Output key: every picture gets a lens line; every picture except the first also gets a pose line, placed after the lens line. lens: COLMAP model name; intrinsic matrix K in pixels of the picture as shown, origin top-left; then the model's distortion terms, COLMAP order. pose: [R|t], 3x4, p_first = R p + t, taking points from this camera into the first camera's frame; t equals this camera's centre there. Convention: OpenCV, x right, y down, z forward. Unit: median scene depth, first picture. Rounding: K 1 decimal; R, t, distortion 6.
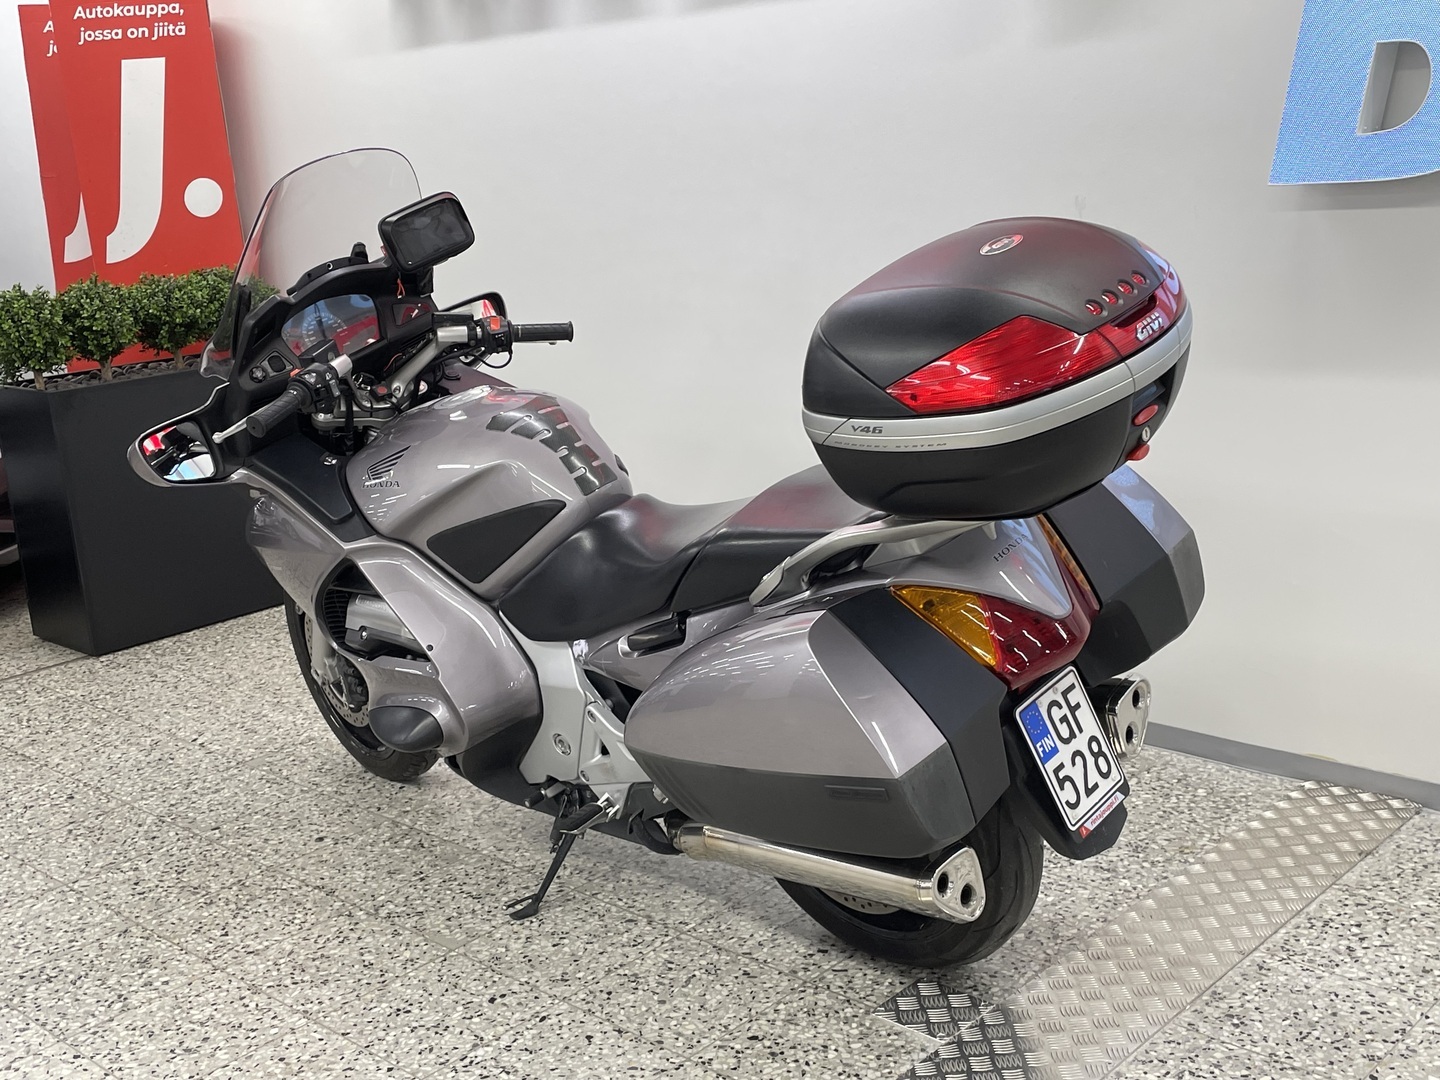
lens RADIAL K [[1641.9, 0, 703.8], [0, 1641.9, 546.1], [0, 0, 1]] dist [0.110173, -0.173255]
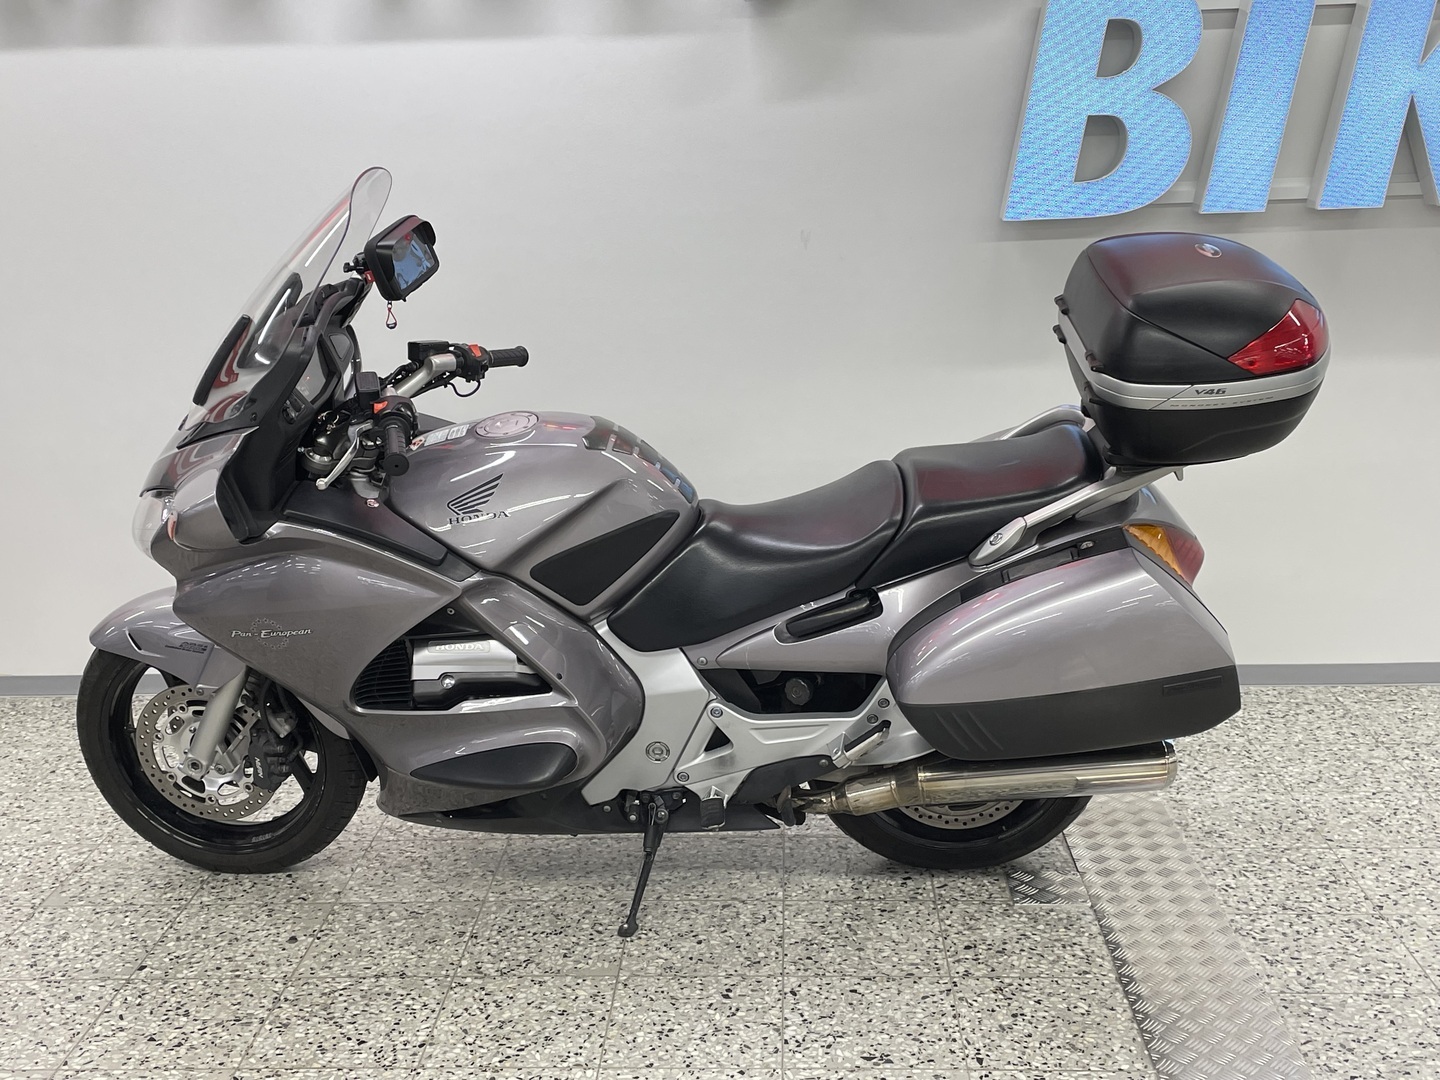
lens RADIAL K [[1629.0, 0, 707.8], [0, 1629.0, 550.9], [0, 0, 1]] dist [0.121642, -0.177891]
pose [[0.761088, -0.114982, 0.638376, -0.722858], [0.136197, 0.990552, 0.016037, -0.015948], [-0.634188, 0.074740, 0.769558, 0.196488]]
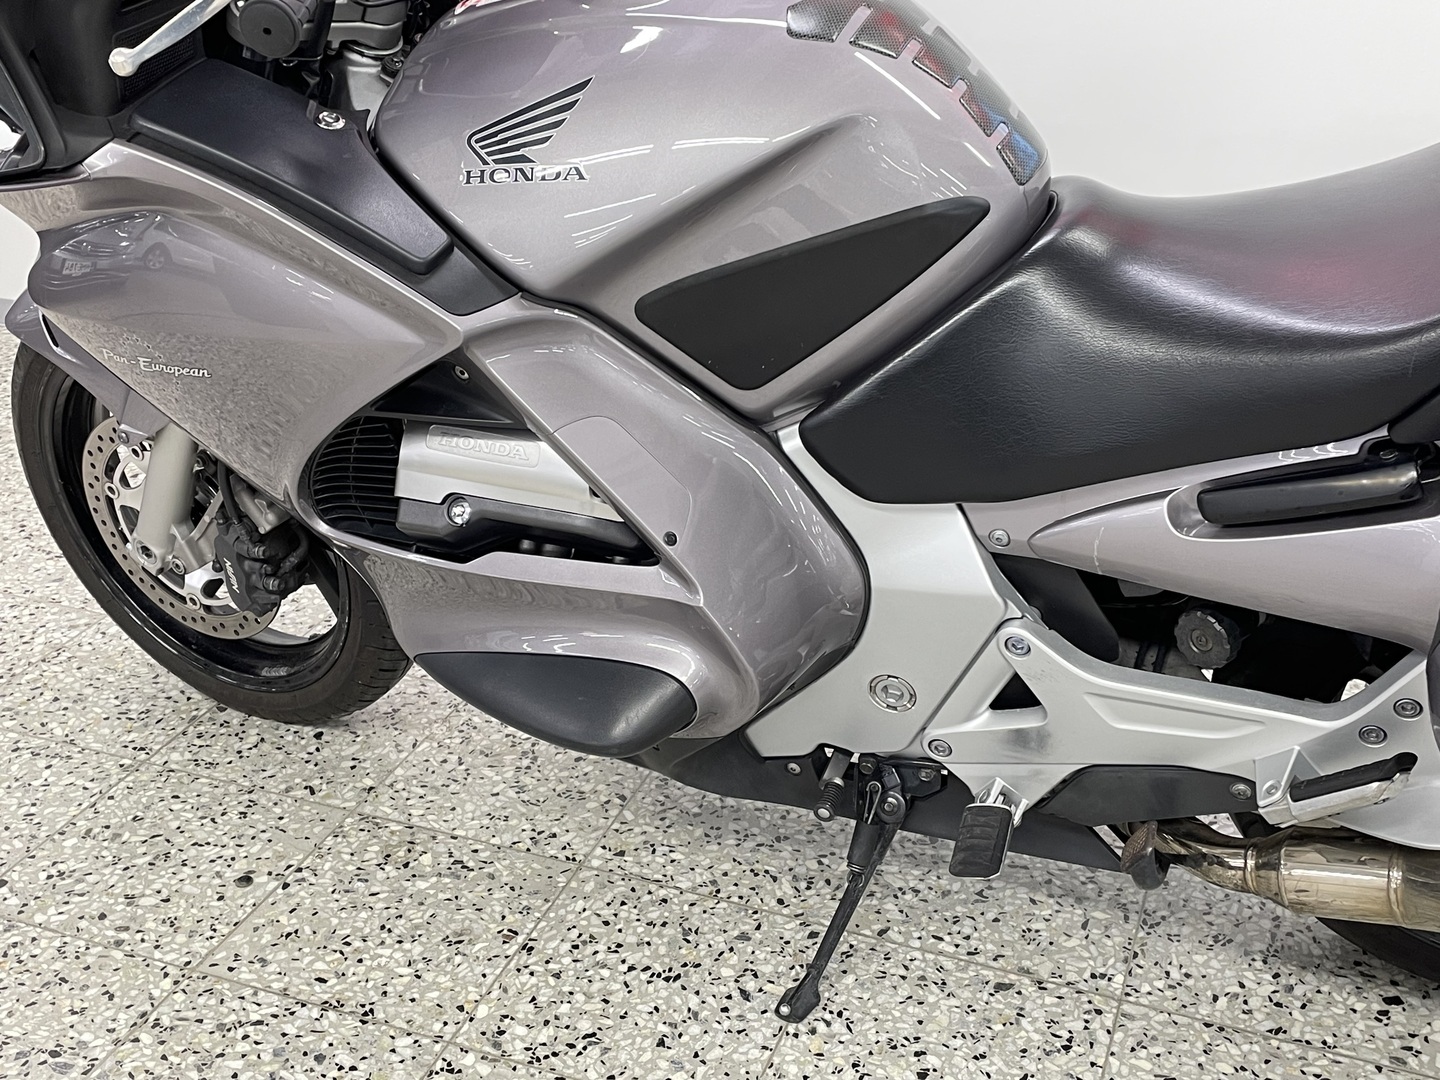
lens RADIAL K [[1641.9, 0, 703.8], [0, 1641.9, 546.1], [0, 0, 1]] dist [0.110173, -0.173255]
pose [[0.927577, -0.109438, 0.357247, -0.327141], [0.038194, 0.978907, 0.200704, -0.028213], [-0.371676, -0.172524, 0.912191, 0.590631]]
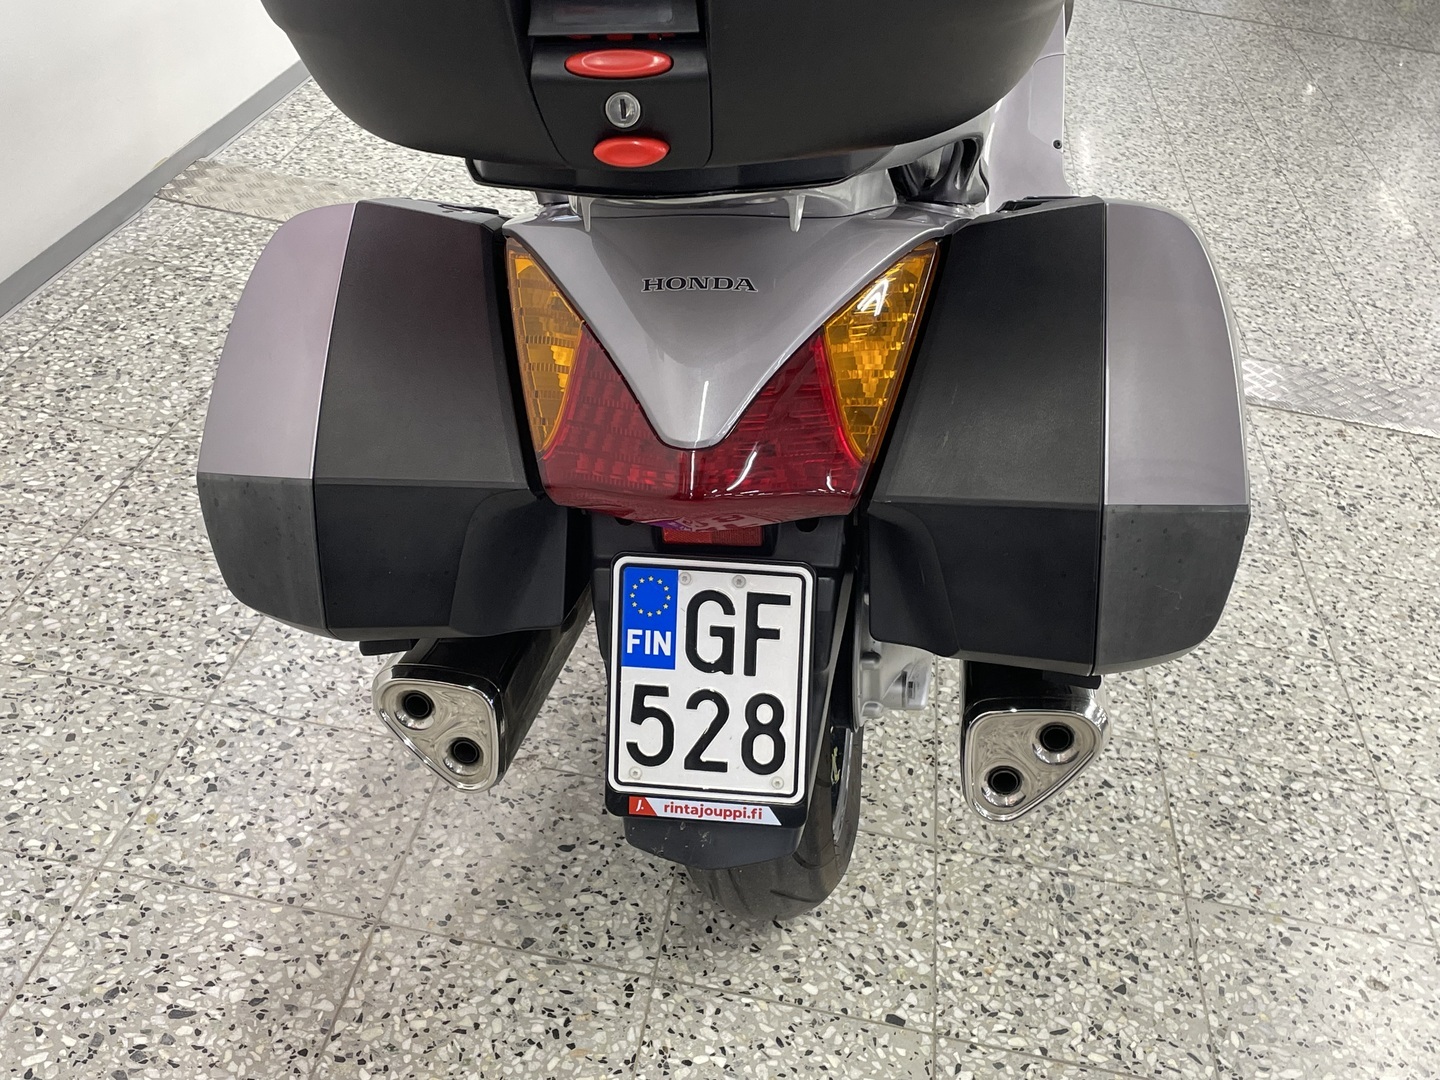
lens RADIAL K [[1641.9, 0, 703.8], [0, 1641.9, 546.1], [0, 0, 1]] dist [0.110173, -0.173255]
pose [[-0.585217, -0.440280, 0.680936, -0.647804], [0.093113, 0.797711, 0.595808, -0.278575], [-0.805513, 0.412081, -0.425839, 1.467401]]
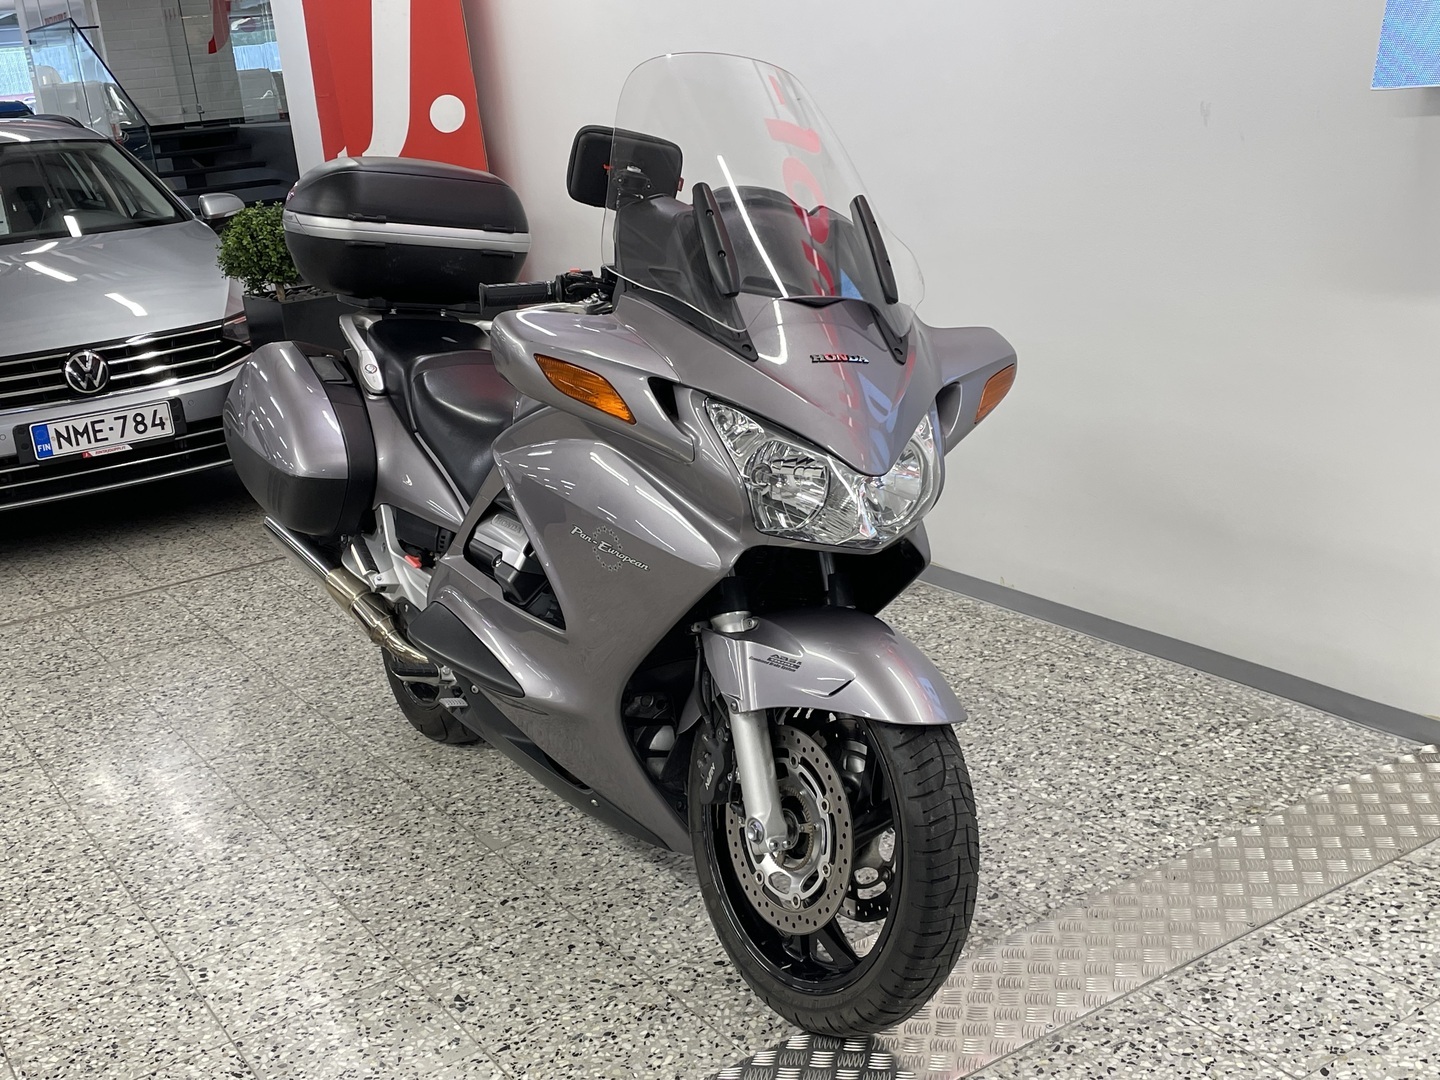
lens RADIAL K [[1641.1, 0, 725.1], [0, 1641.1, 540.8], [0, 0, 1]] dist [0.121354, -0.217401]
pose [[0.970968, 0.038420, -0.236104, 0.236874], [-0.023920, 0.997665, 0.063978, -0.023814], [0.238011, -0.056473, 0.969619, 0.029007]]
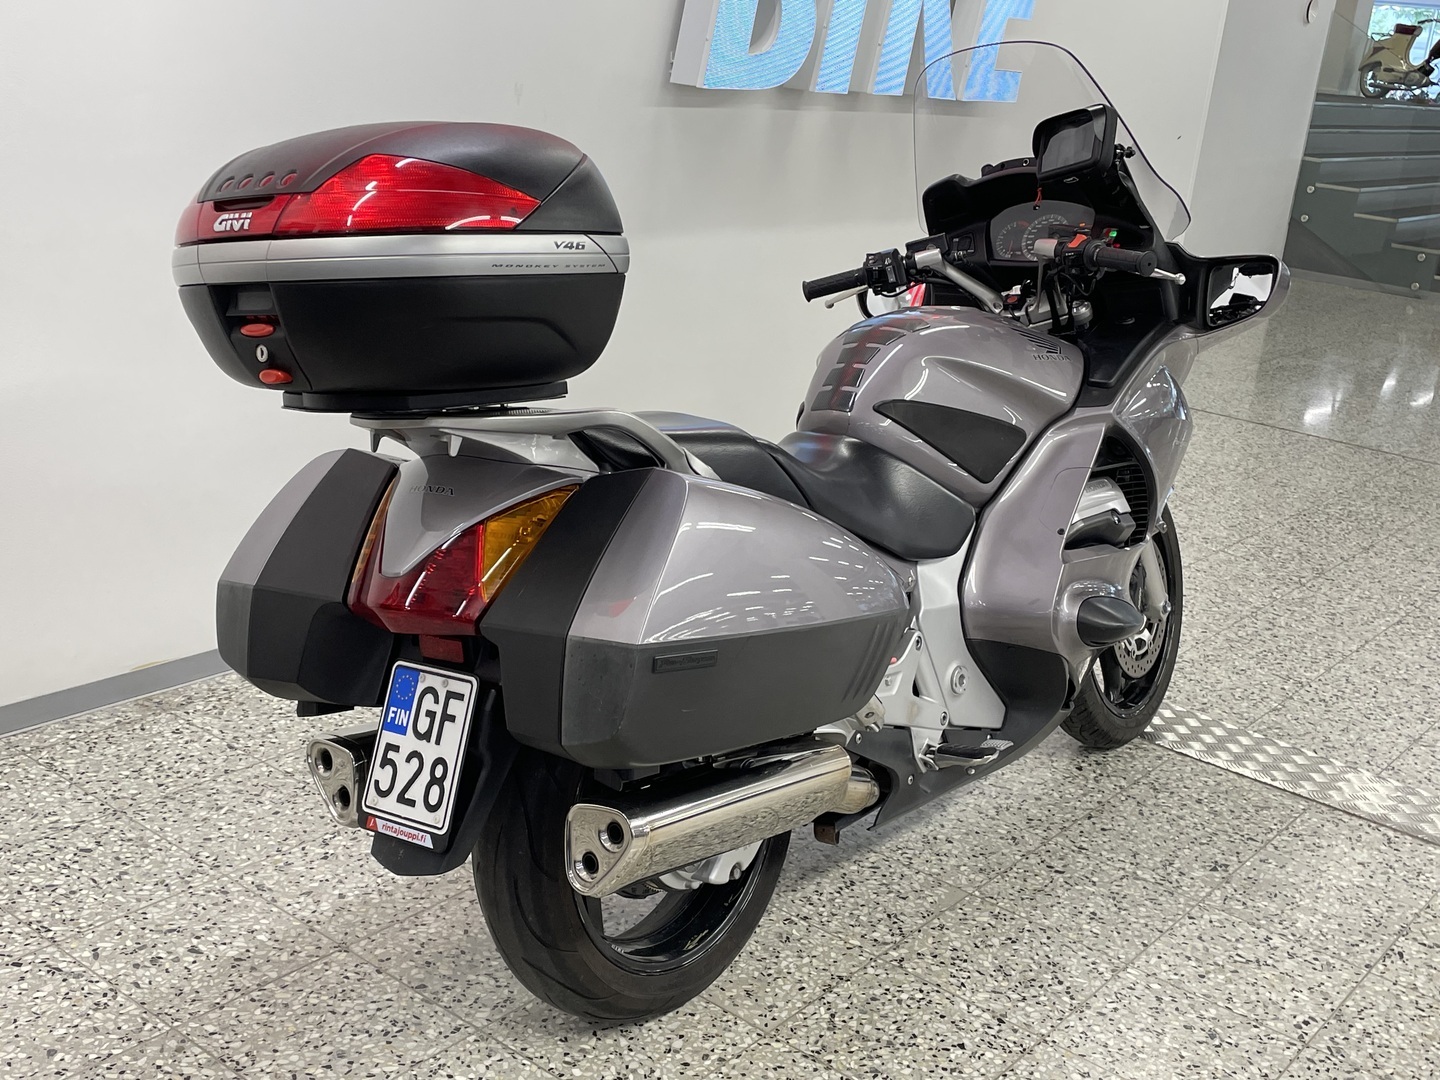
lens RADIAL K [[1641.1, 0, 725.1], [0, 1641.1, 540.8], [0, 0, 1]] dist [0.121354, -0.217401]
pose [[-0.089110, -0.248458, 0.964535, -1.033989], [0.154057, 0.953296, 0.259796, -0.226024], [-0.984035, 0.171744, -0.046672, 1.174284]]
